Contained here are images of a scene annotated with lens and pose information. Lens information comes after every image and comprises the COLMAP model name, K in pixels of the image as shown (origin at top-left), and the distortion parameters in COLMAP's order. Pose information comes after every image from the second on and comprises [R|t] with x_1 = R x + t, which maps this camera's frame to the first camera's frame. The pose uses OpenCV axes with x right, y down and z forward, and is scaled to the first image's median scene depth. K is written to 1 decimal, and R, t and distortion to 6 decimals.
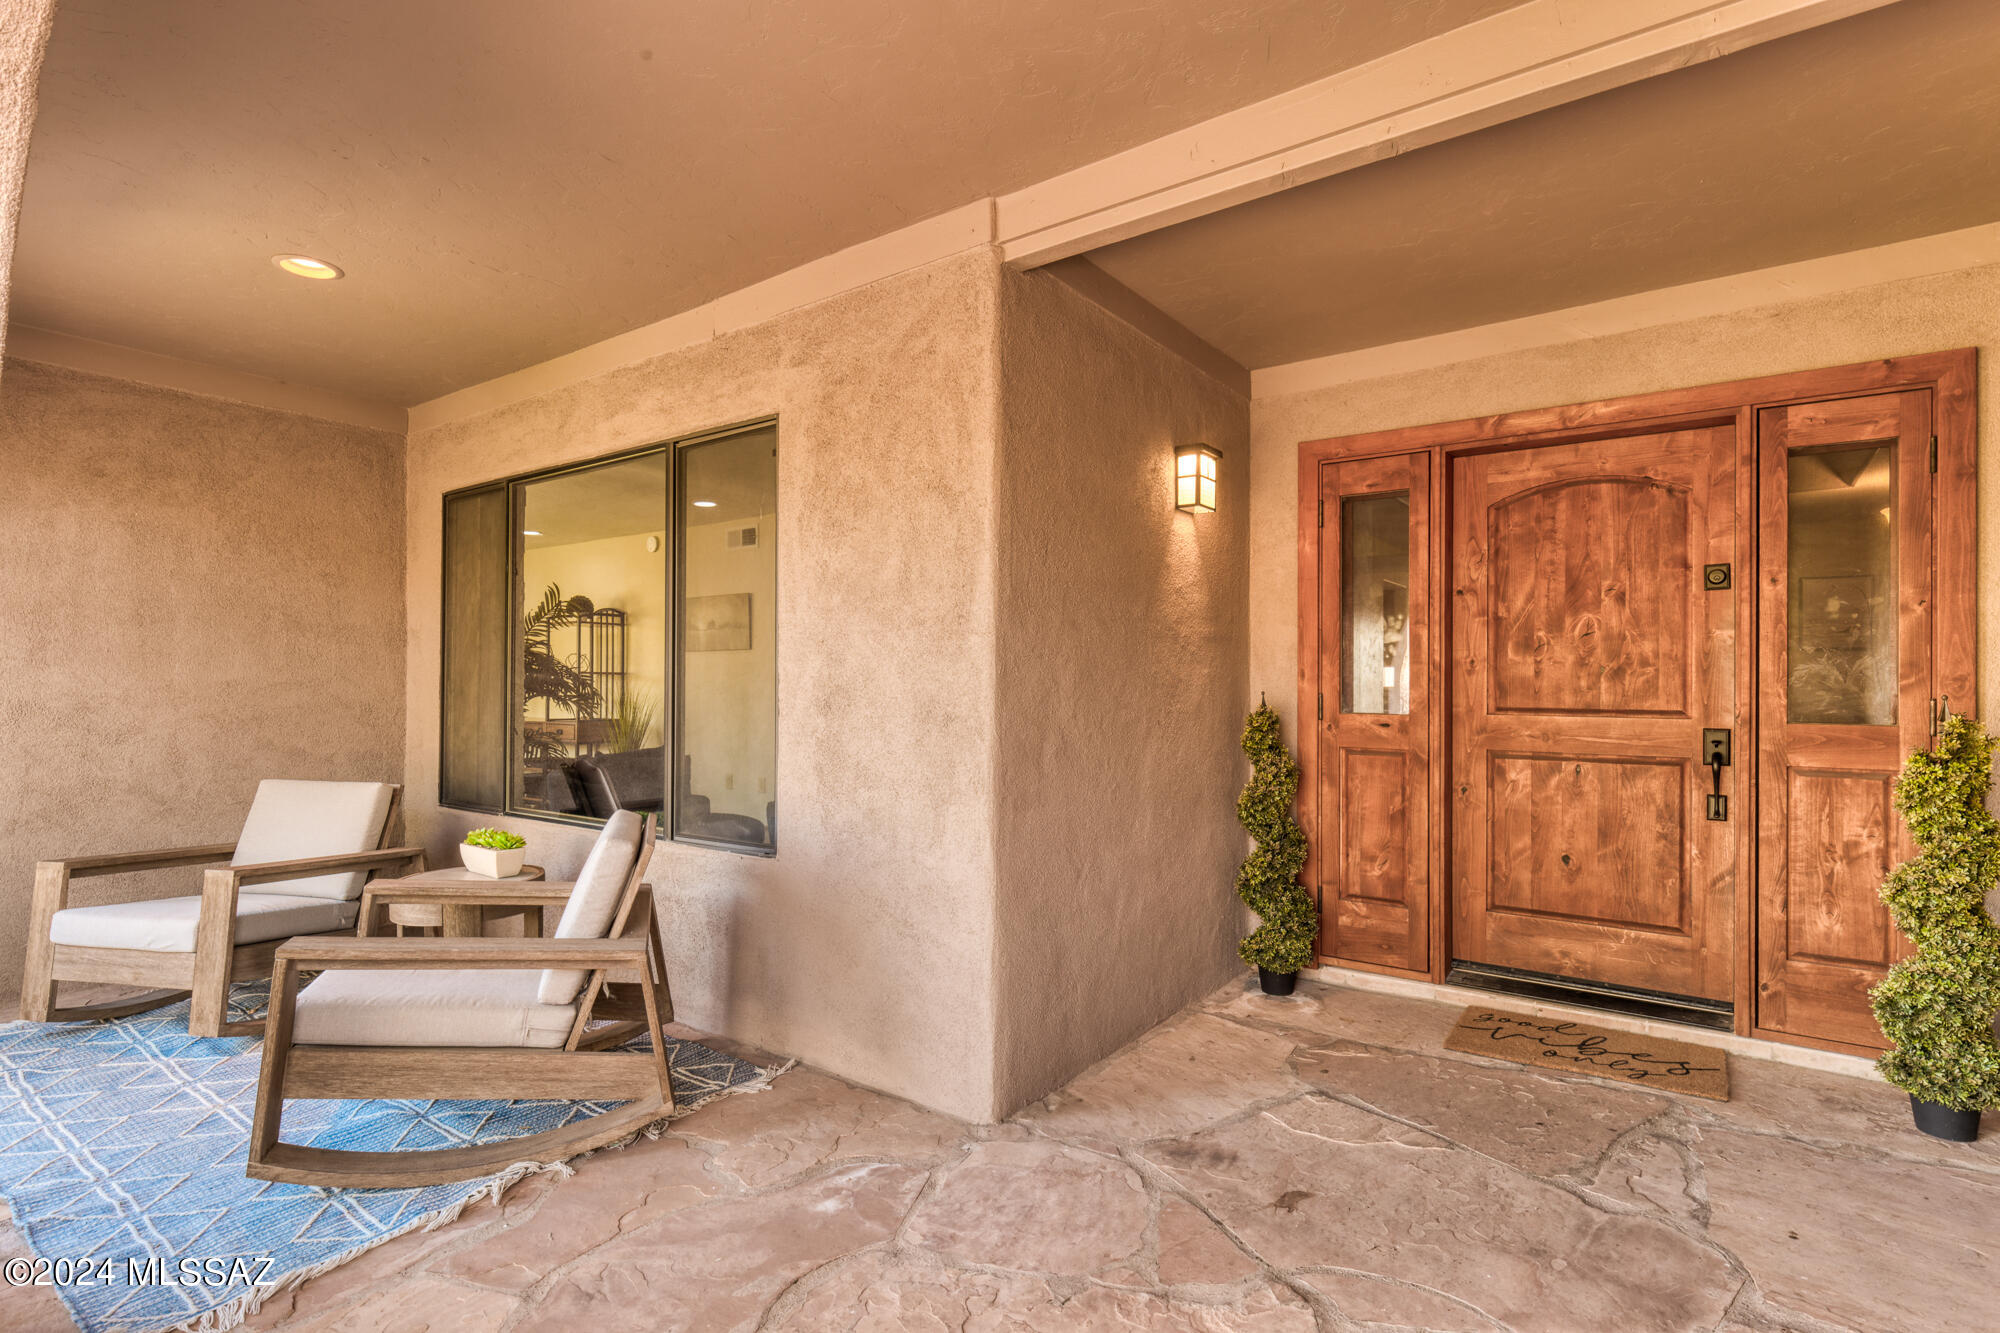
lens RADIAL K [[962.0, 0, 1004.2], [0, 962.0, 685.7], [0, 0, 1]] dist [-0.003190, 0.000031]
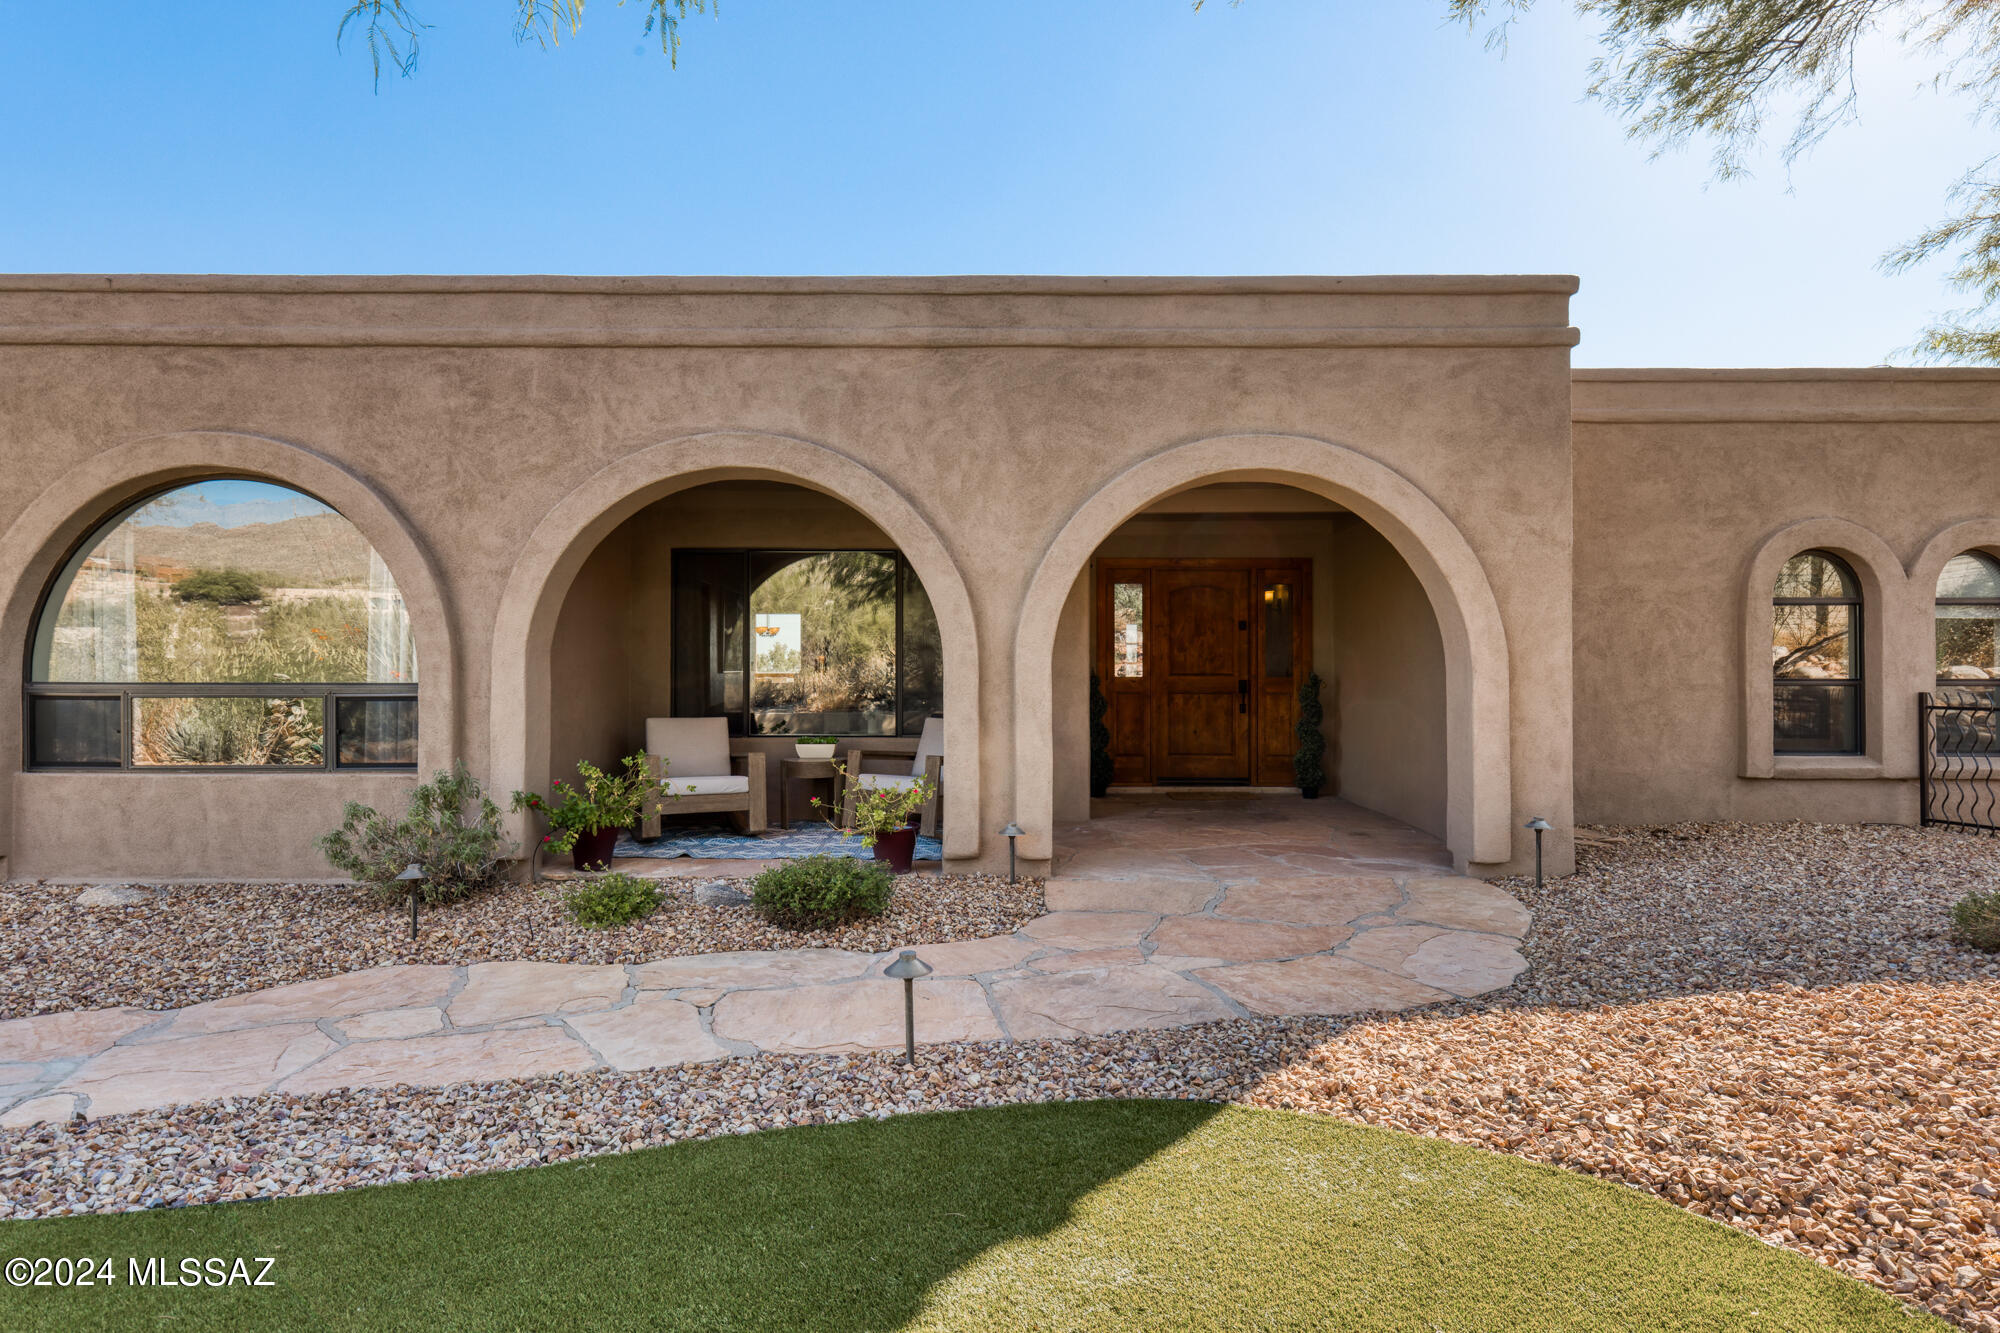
lens RADIAL K [[1132.3, 0, 998.2], [0, 1132.3, 658.6], [0, 0, 1]] dist [0.000270, 0.000052]
pose [[0.813685, 0.002602, 0.581300, -1.646598], [0.001321, 0.999979, -0.006325, 0.002438], [-0.581304, 0.005915, 0.813665, -1.188117]]
